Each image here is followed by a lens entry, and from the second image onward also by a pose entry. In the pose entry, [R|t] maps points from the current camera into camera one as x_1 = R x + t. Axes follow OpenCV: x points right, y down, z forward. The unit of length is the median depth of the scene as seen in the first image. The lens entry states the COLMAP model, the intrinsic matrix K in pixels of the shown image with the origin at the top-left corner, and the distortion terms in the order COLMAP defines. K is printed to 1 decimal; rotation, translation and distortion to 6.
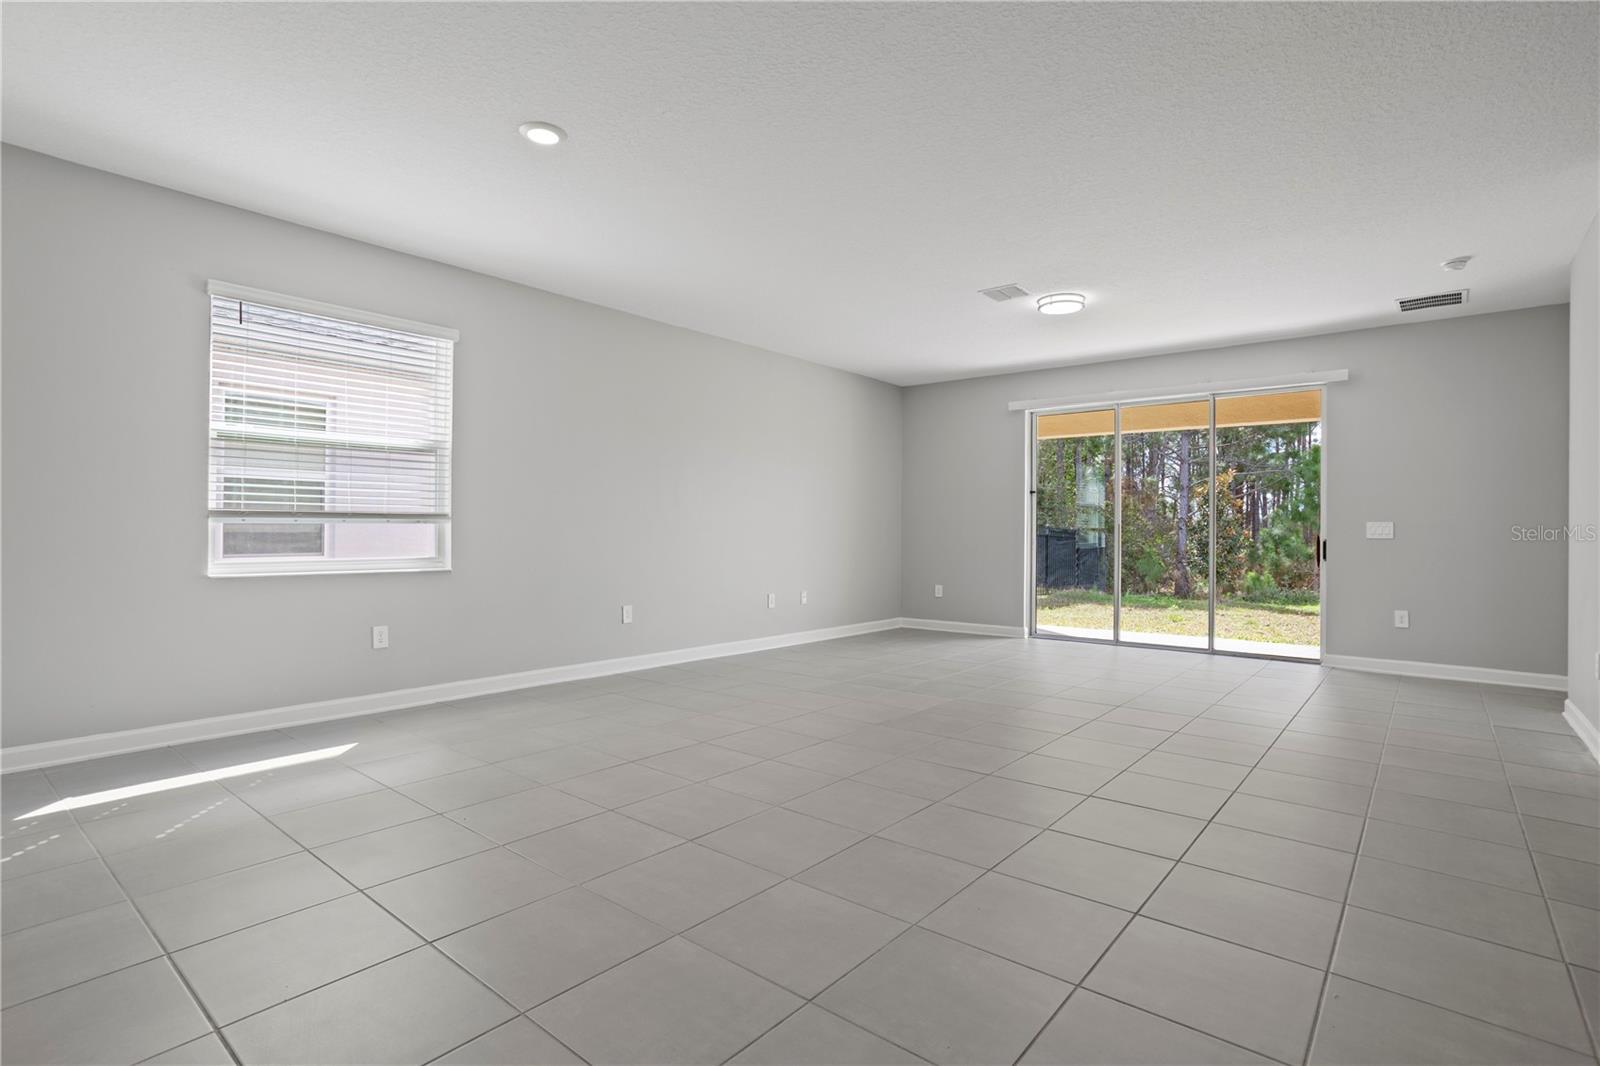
lens RADIAL K [[779.8, 0, 804.4], [0, 779.8, 531.9], [0, 0, 1]] dist [-0.048493, 0.030221]
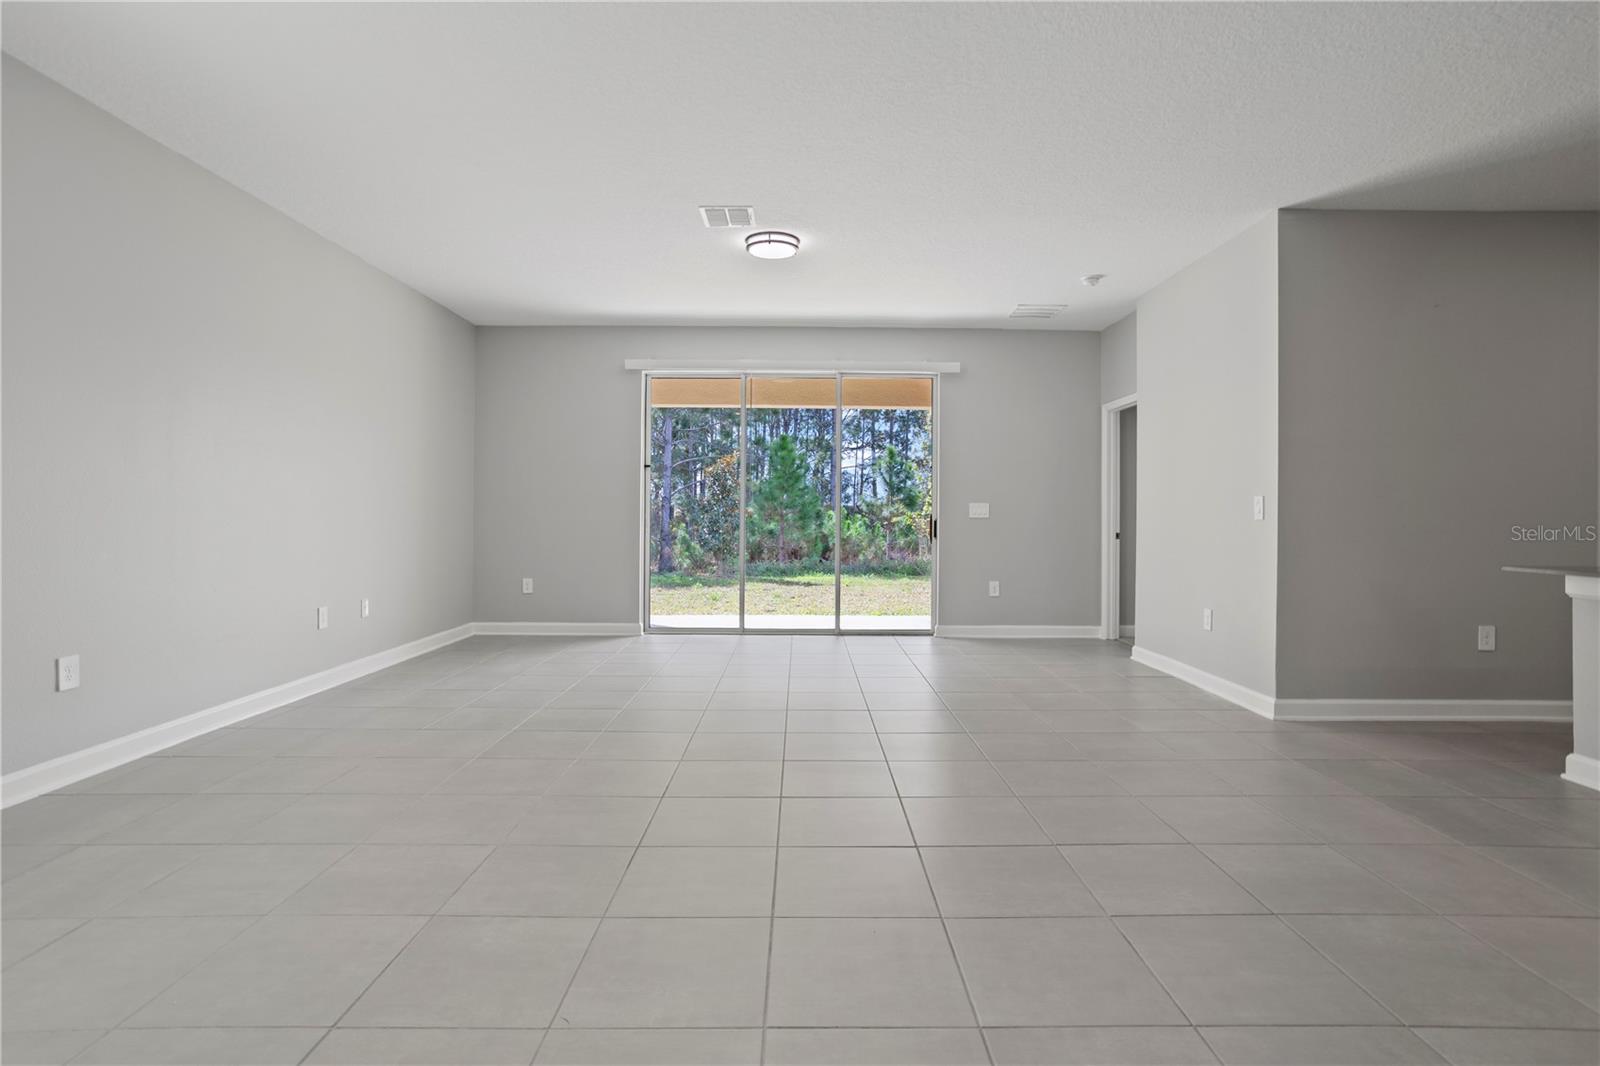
lens RADIAL K [[794.8, 0, 800.3], [0, 794.8, 510.9], [0, 0, 1]] dist [-0.027027, 0.029557]
pose [[0.768466, -0.000887, 0.639890, -0.152335], [-0.000342, 0.999998, 0.001798, -0.002779], [-0.639891, -0.001601, 0.768464, 0.223445]]
